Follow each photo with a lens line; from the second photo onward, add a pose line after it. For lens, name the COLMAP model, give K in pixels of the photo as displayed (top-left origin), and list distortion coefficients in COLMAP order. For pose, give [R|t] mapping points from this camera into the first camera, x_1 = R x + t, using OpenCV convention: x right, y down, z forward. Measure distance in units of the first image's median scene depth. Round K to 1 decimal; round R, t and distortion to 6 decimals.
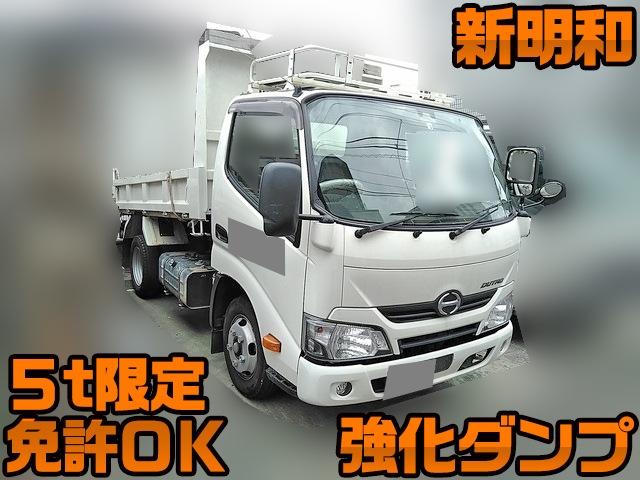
lens RADIAL K [[461.8, 0, 320.0], [0, 461.8, 240.0], [0, 0, 1]] dist [0.066243, -0.000785]
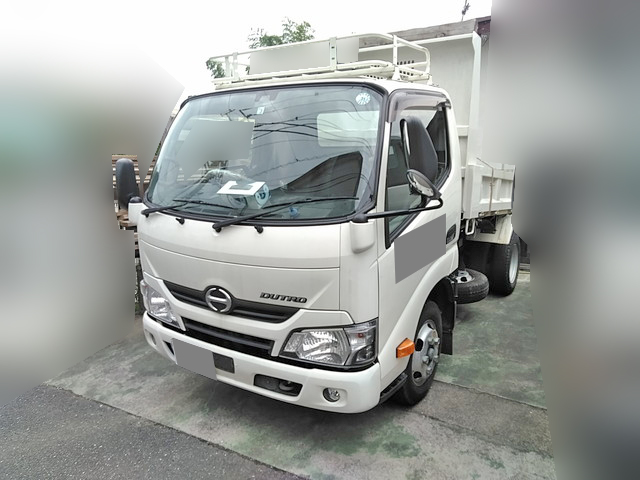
lens RADIAL K [[461.8, 0, 320.0], [0, 461.8, 240.0], [0, 0, 1]] dist [0.066243, -0.000785]
pose [[0.382306, 0.109565, -0.917517, 1.258841], [-0.118655, 0.990546, 0.068845, -0.076160], [0.916386, 0.082549, 0.391692, 0.843529]]
